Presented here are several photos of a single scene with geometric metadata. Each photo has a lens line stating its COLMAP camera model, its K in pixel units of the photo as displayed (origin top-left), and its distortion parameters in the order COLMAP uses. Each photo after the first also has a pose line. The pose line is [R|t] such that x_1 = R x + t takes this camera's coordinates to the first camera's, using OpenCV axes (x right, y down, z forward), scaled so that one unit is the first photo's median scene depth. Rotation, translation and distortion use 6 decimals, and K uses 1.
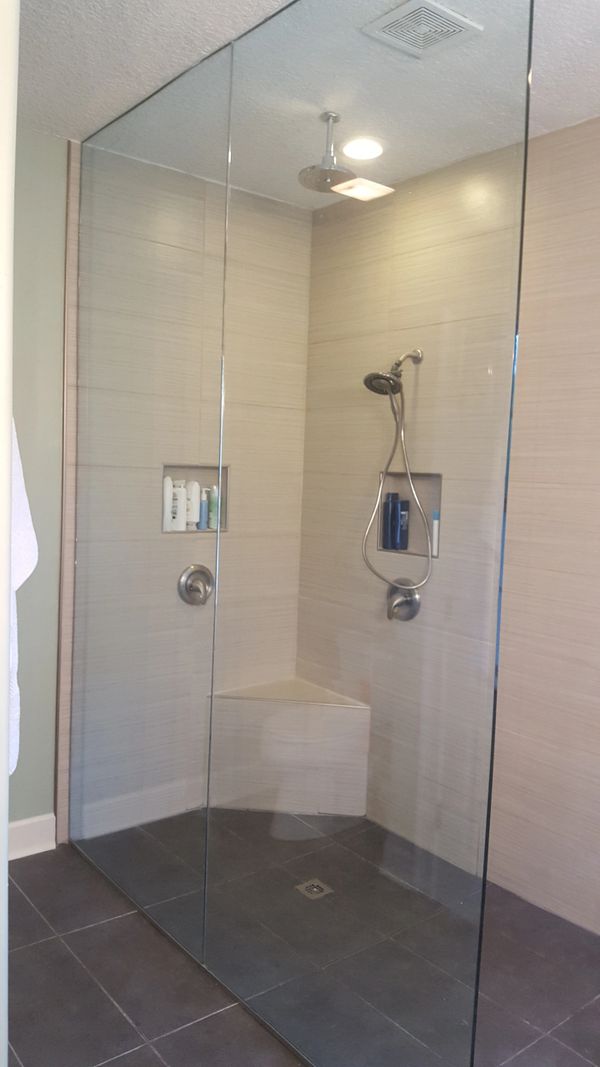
lens RADIAL K [[799.8, 0, 300.9], [0, 799.8, 521.0], [0, 0, 1]] dist [0.036113, -0.002083]
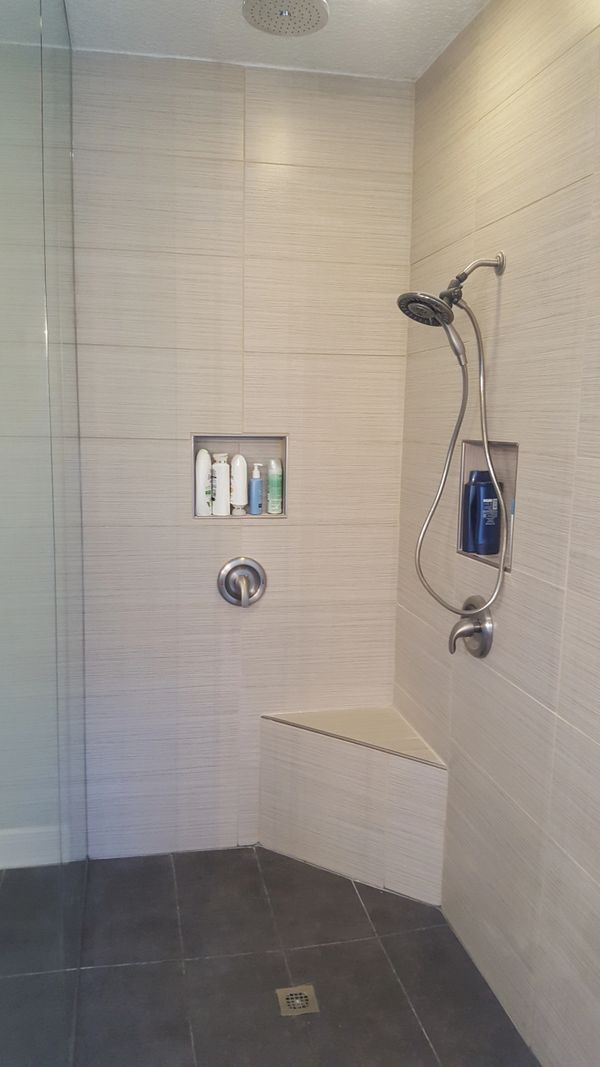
lens RADIAL K [[800.9, 0, 280.0], [0, 800.9, 535.2], [0, 0, 1]] dist [0.104932, -0.277342]
pose [[0.882506, 0.043226, -0.468311, 0.291708], [-0.014347, 0.997778, 0.065061, -0.022431], [0.470083, -0.050698, 0.881165, 0.305461]]
